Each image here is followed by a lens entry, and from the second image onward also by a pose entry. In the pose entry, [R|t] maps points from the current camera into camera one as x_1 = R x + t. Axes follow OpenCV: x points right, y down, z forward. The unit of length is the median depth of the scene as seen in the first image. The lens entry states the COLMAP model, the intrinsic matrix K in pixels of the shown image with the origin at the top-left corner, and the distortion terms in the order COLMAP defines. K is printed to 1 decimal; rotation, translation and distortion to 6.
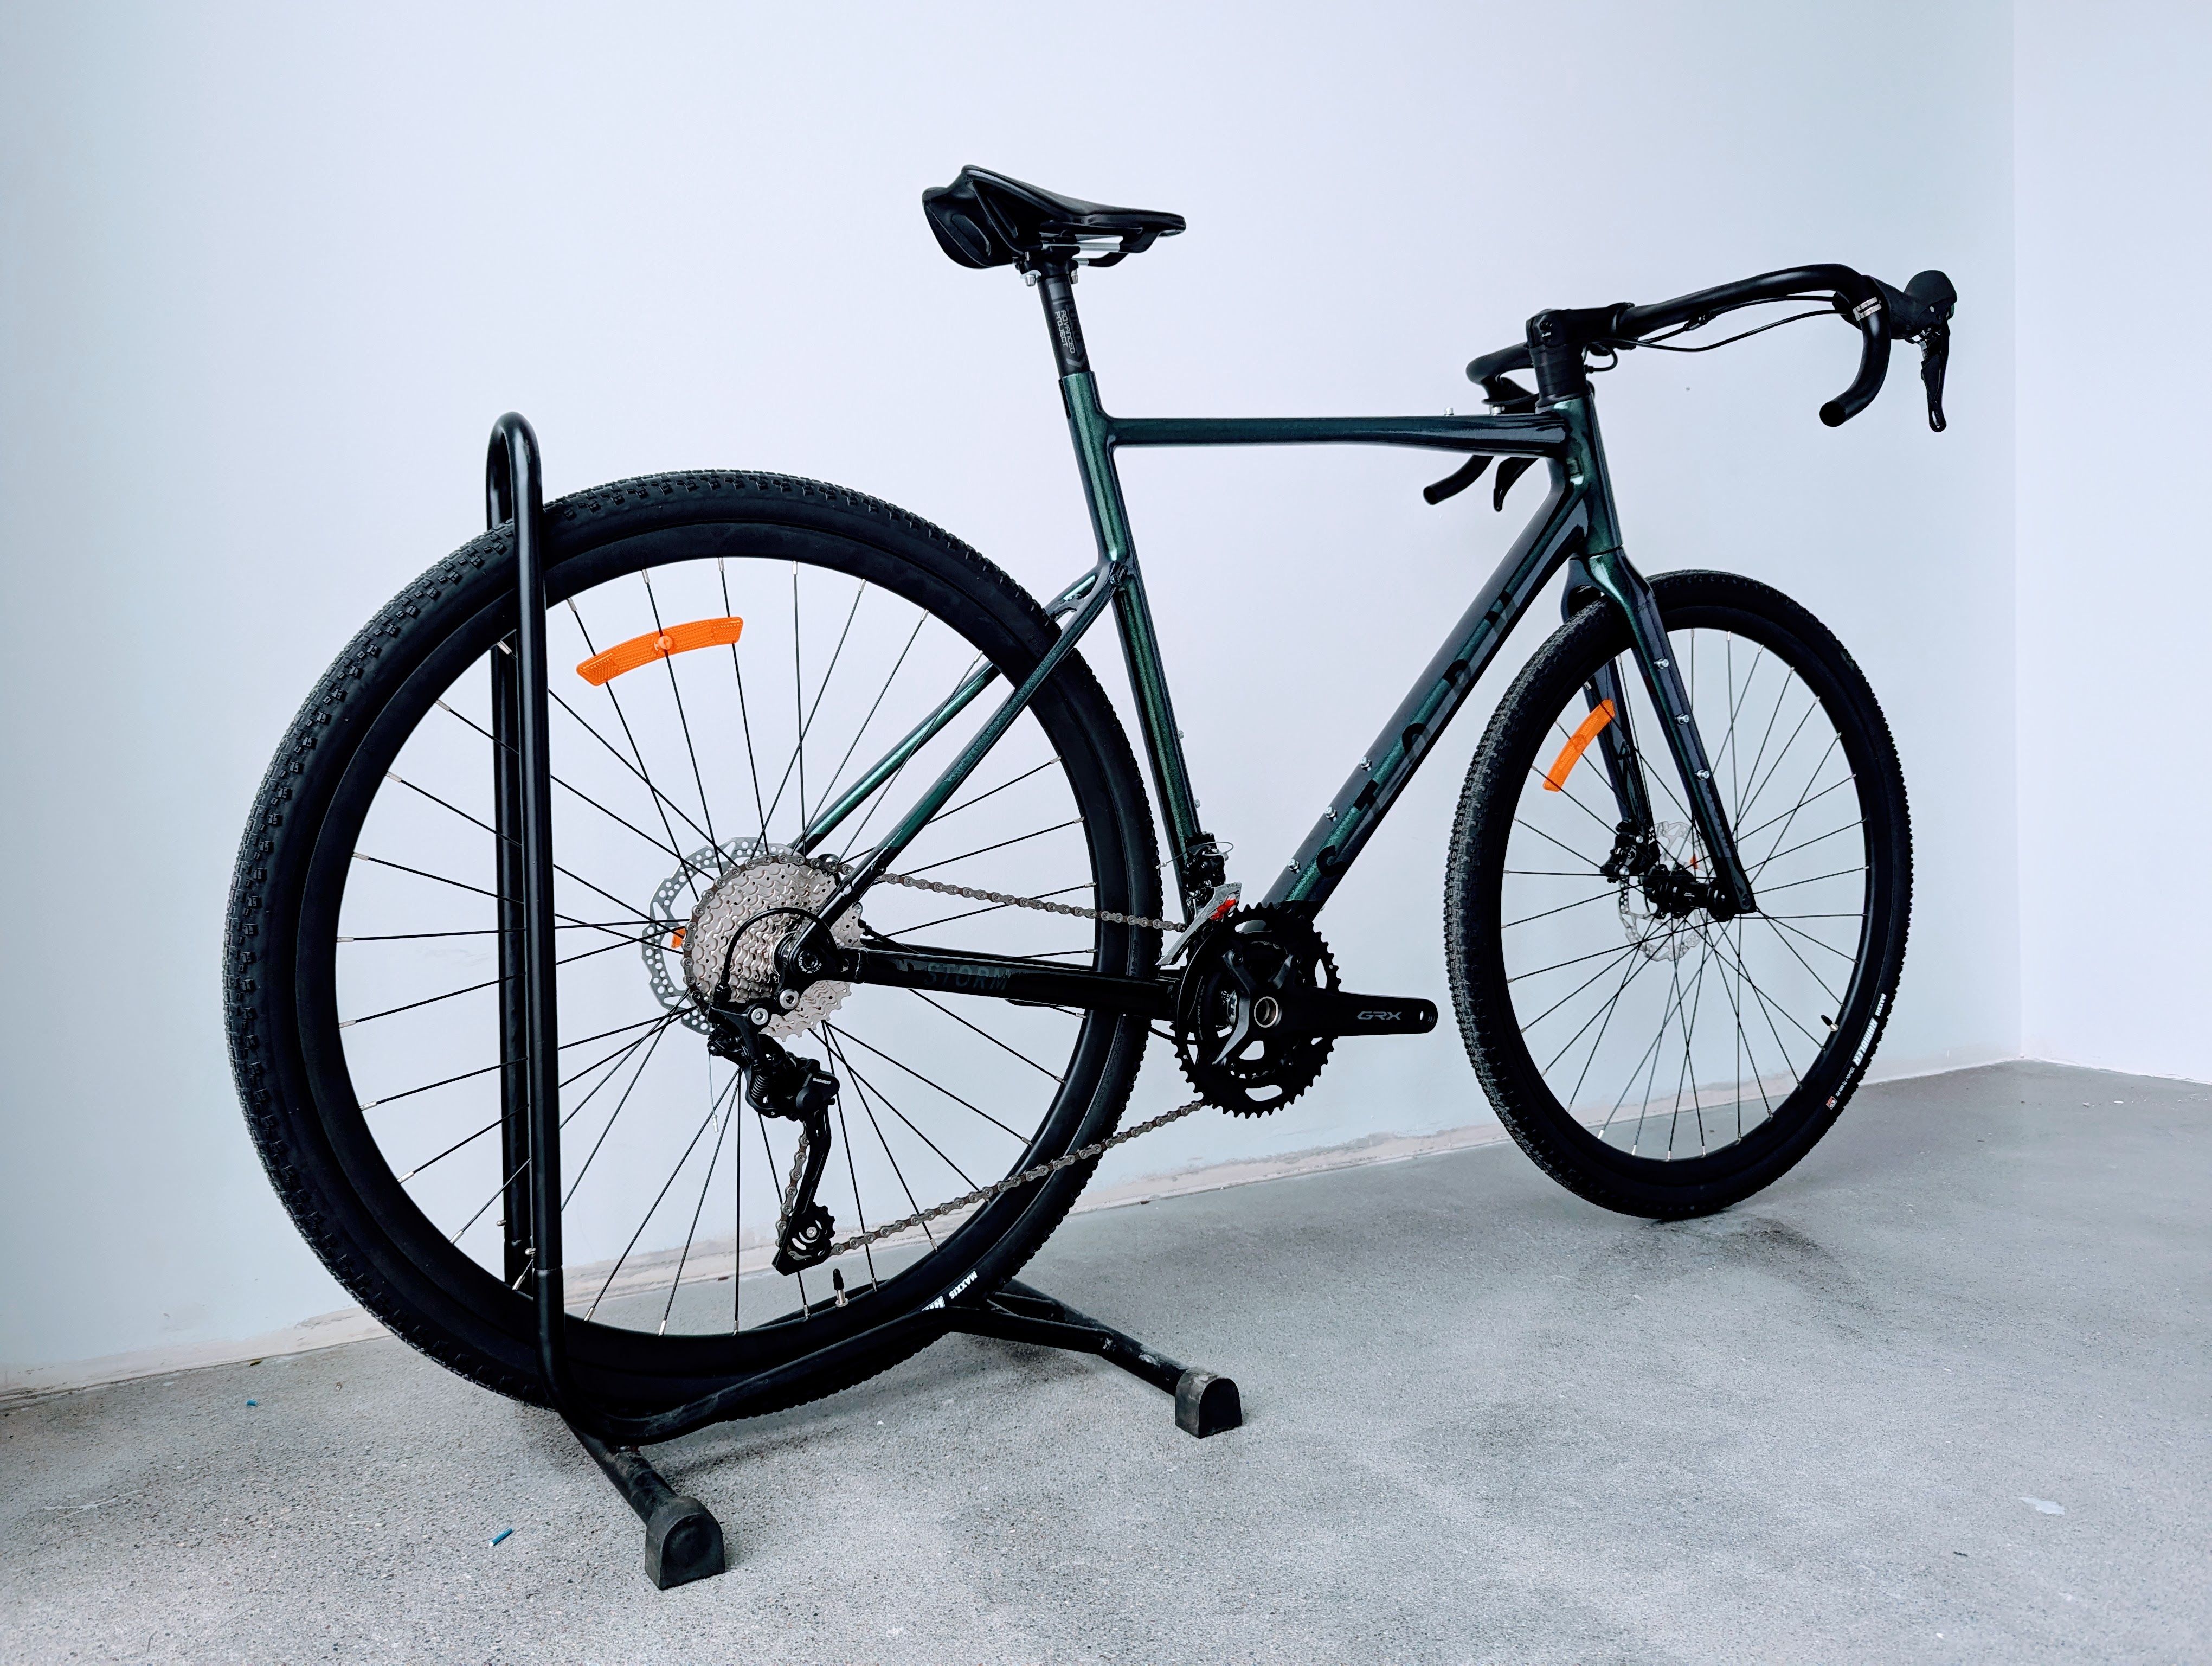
lens RADIAL K [[1747.6, 0, 1106.0], [0, 1747.6, 833.0], [0, 0, 1]] dist [-0.017598, -0.004414]
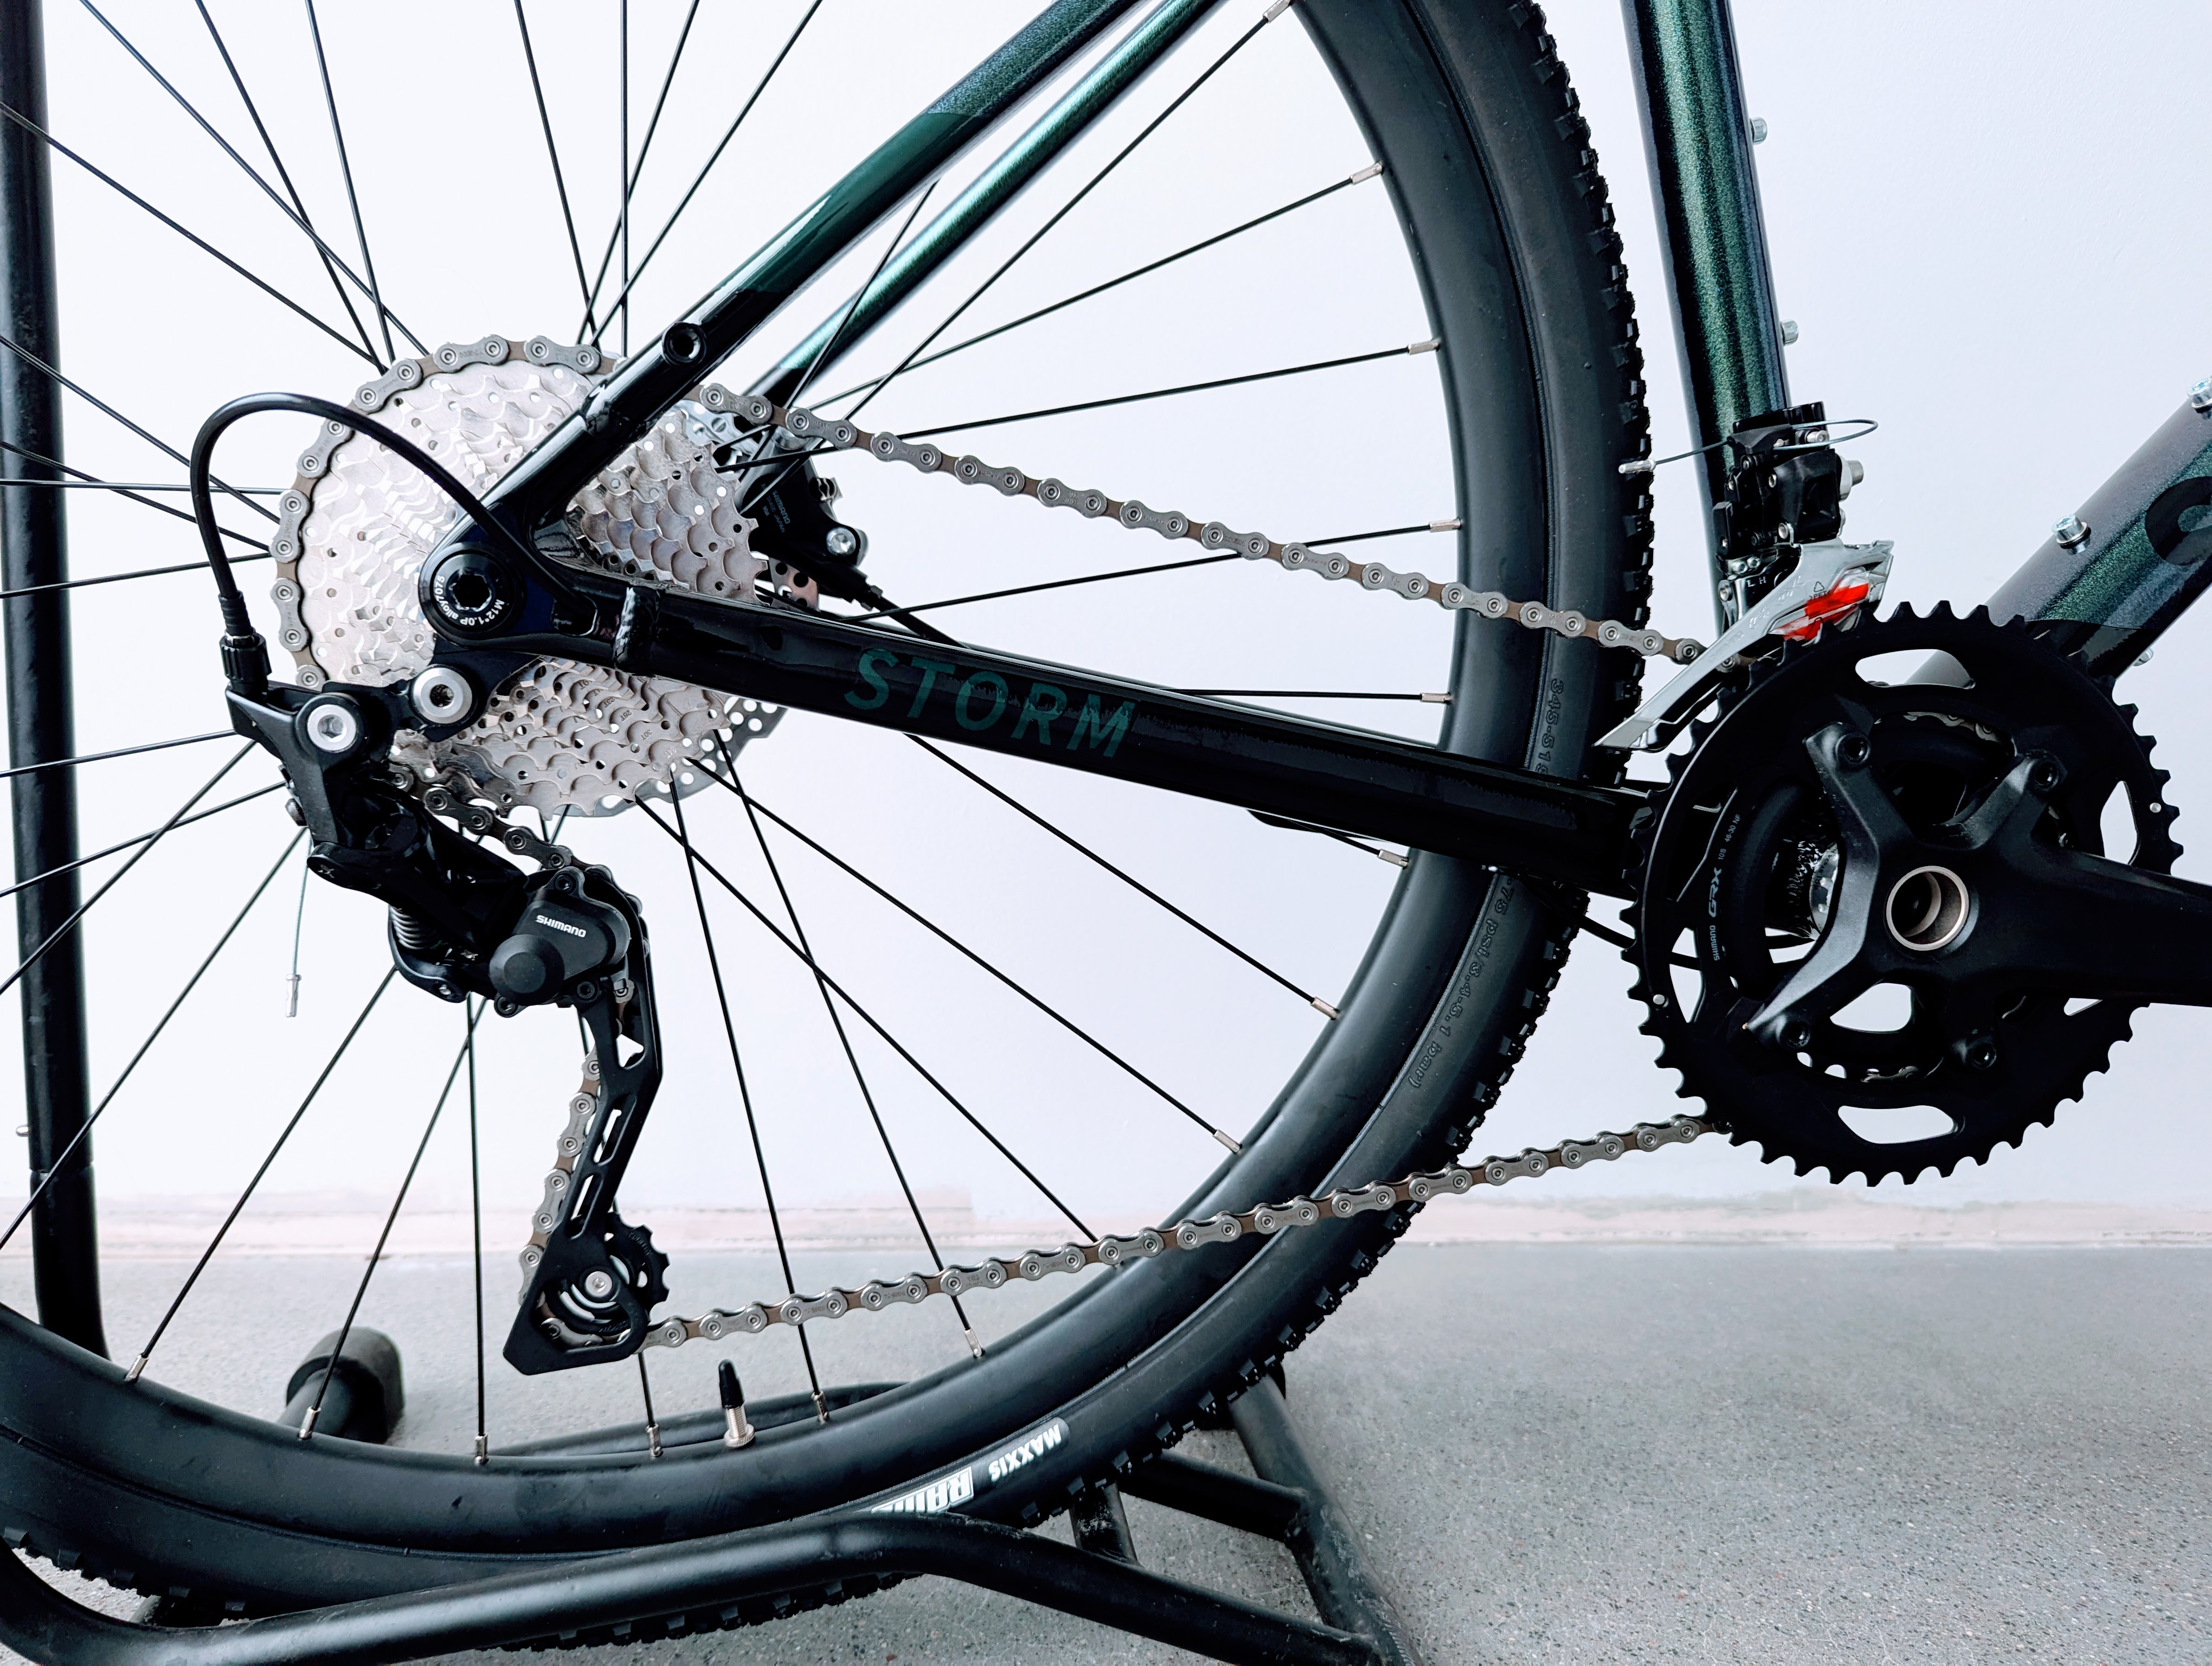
lens RADIAL K [[1747.6, 0, 1106.0], [0, 1747.6, 833.0], [0, 0, 1]] dist [-0.017598, -0.004414]
pose [[0.890805, 0.113529, -0.439975, 0.098559], [-0.068364, 0.990749, 0.117234, 0.057397], [0.449214, -0.074354, 0.890325, 0.614842]]
